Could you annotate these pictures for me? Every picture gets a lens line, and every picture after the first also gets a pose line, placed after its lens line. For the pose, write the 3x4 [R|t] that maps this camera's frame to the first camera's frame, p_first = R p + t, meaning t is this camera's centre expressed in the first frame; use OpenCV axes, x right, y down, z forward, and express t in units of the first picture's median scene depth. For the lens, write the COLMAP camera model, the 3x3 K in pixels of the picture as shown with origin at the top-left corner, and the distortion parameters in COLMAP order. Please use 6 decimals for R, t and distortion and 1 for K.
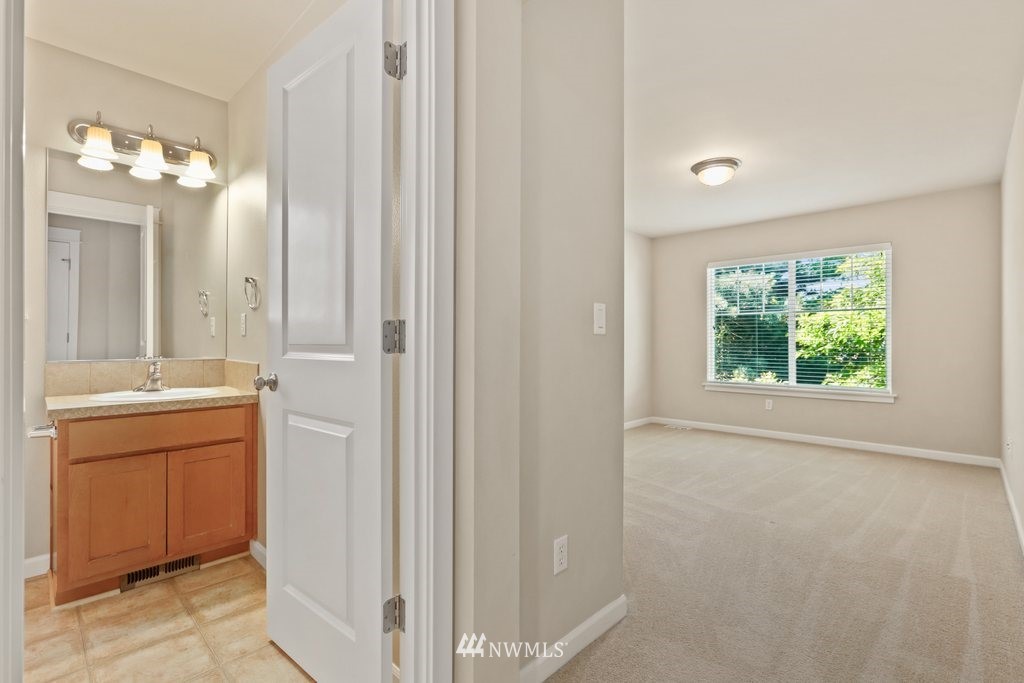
lens RADIAL K [[476.2, 0, 508.7], [0, 476.2, 337.3], [0, 0, 1]] dist [-0.015964, 0.010237]
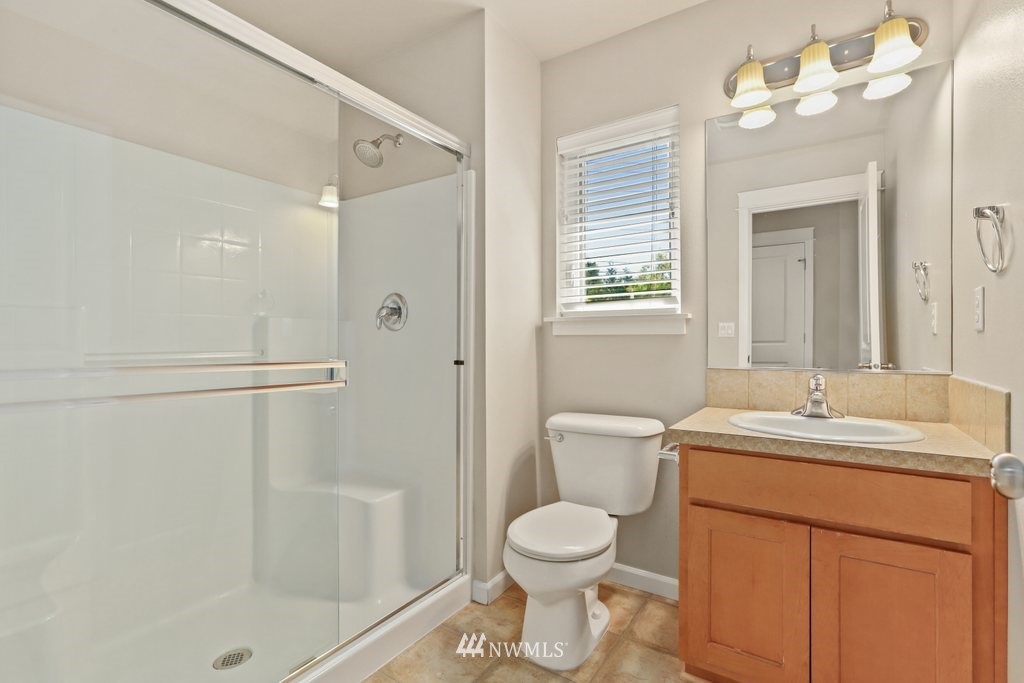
lens RADIAL K [[476.2, 0, 514.8], [0, 476.2, 340.0], [0, 0, 1]] dist [-0.015964, 0.010237]
pose [[0.196800, -0.007869, -0.980412, -0.174798], [0.010448, 0.999928, -0.005928, 0.003857], [0.980388, -0.009077, 0.196868, 0.440516]]
